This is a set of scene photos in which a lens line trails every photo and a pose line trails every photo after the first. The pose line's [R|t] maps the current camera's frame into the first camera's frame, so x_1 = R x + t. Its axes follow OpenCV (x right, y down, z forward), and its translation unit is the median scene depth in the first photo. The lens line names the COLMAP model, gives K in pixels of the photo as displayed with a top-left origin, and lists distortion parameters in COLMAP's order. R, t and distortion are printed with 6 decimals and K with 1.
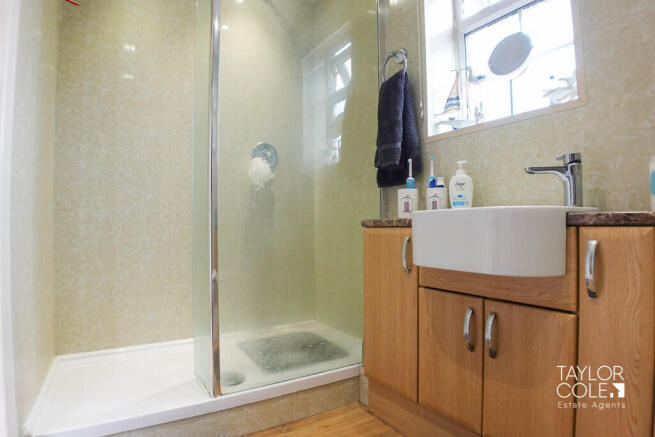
lens RADIAL K [[369.6, 0, 327.5], [0, 369.6, 218.5], [0, 0, 1]] dist [-0.099303, 0.018172]
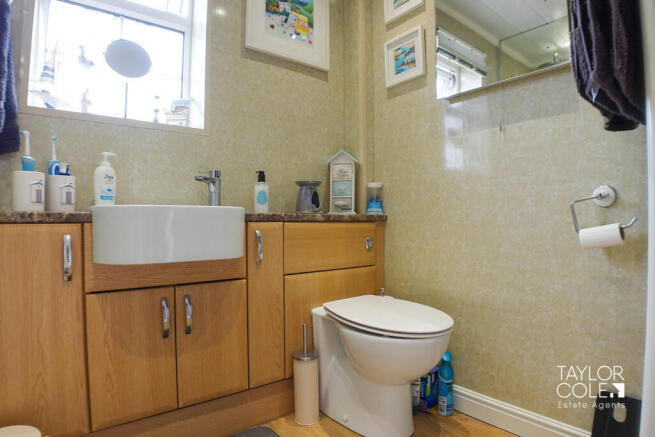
lens RADIAL K [[369.6, 0, 327.5], [0, 369.6, 218.5], [0, 0, 1]] dist [-0.099303, 0.018172]
pose [[-0.124180, 0.010716, 0.992202, -0.616472], [-0.015829, 0.999793, -0.012779, 0.014979], [-0.992133, -0.017292, -0.123984, 0.556386]]
